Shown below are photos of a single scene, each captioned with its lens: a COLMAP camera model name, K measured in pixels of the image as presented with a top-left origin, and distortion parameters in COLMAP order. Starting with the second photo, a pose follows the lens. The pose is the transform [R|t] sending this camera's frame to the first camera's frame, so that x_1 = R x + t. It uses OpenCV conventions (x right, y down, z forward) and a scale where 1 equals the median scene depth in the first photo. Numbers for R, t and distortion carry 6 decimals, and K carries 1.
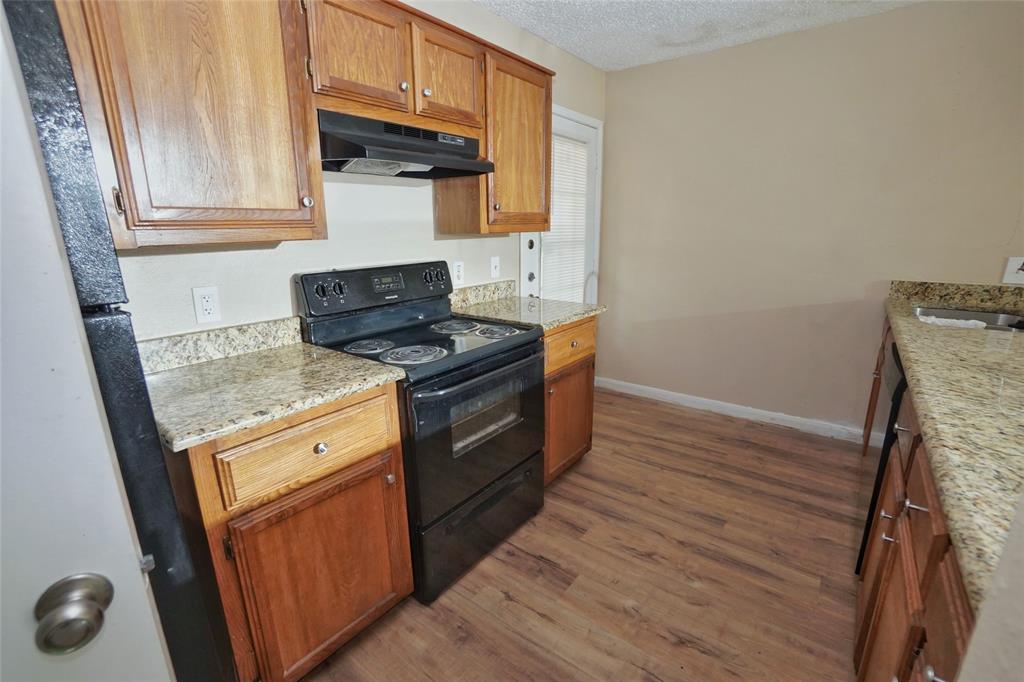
lens RADIAL K [[452.5, 0, 508.7], [0, 452.5, 344.1], [0, 0, 1]] dist [-0.065392, 0.022419]
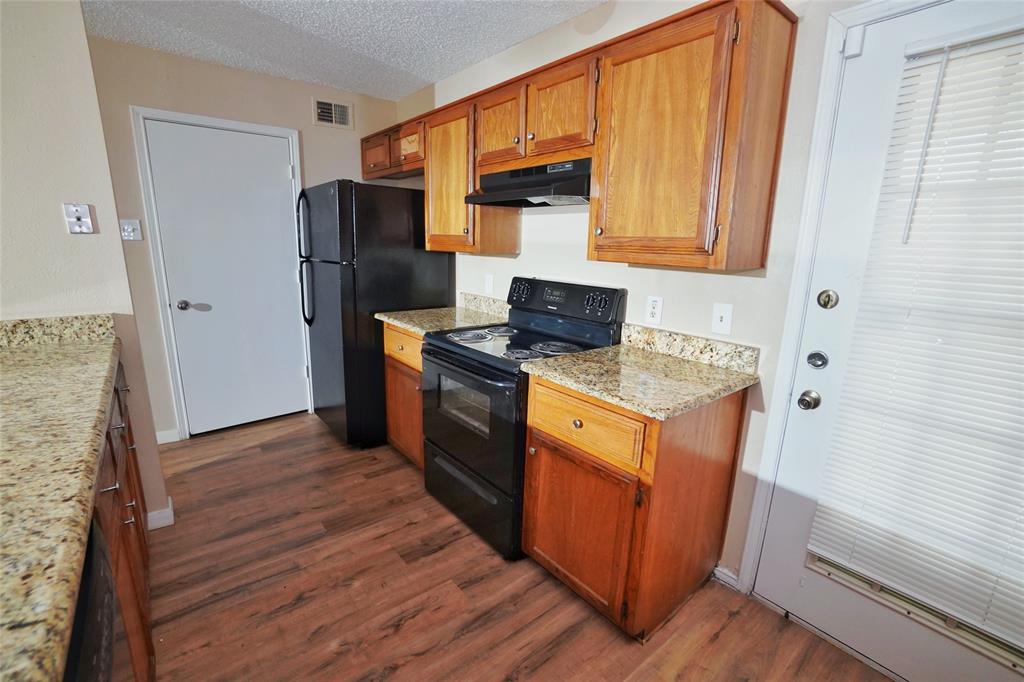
lens RADIAL K [[452.5, 0, 508.7], [0, 452.5, 344.1], [0, 0, 1]] dist [-0.065392, 0.022419]
pose [[-0.220813, 0.224640, -0.949094, 0.990011], [-0.267338, 0.921903, 0.280402, -0.345226], [0.937962, 0.315645, -0.143514, 1.185013]]
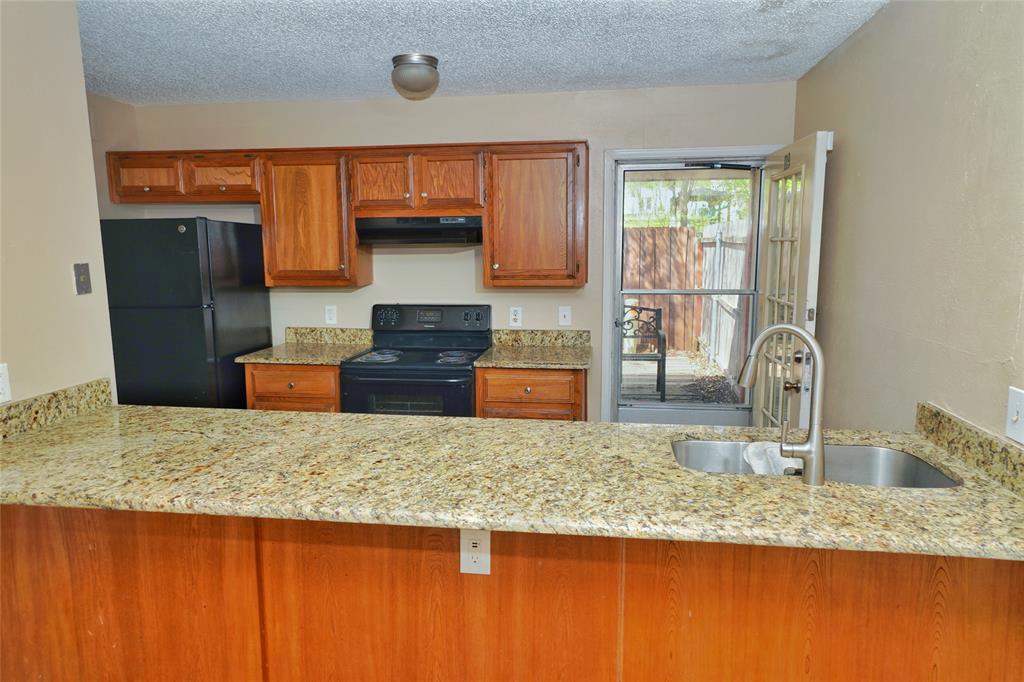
lens RADIAL K [[678.2, 0, 512.0], [0, 678.2, 341.0], [0, 0, 1]] dist [0.001506, 0.000101]
pose [[0.505601, 0.129516, -0.852991, 1.864377], [-0.216194, 0.976144, 0.020068, -0.171983], [0.835241, 0.174265, 0.521540, 0.109927]]
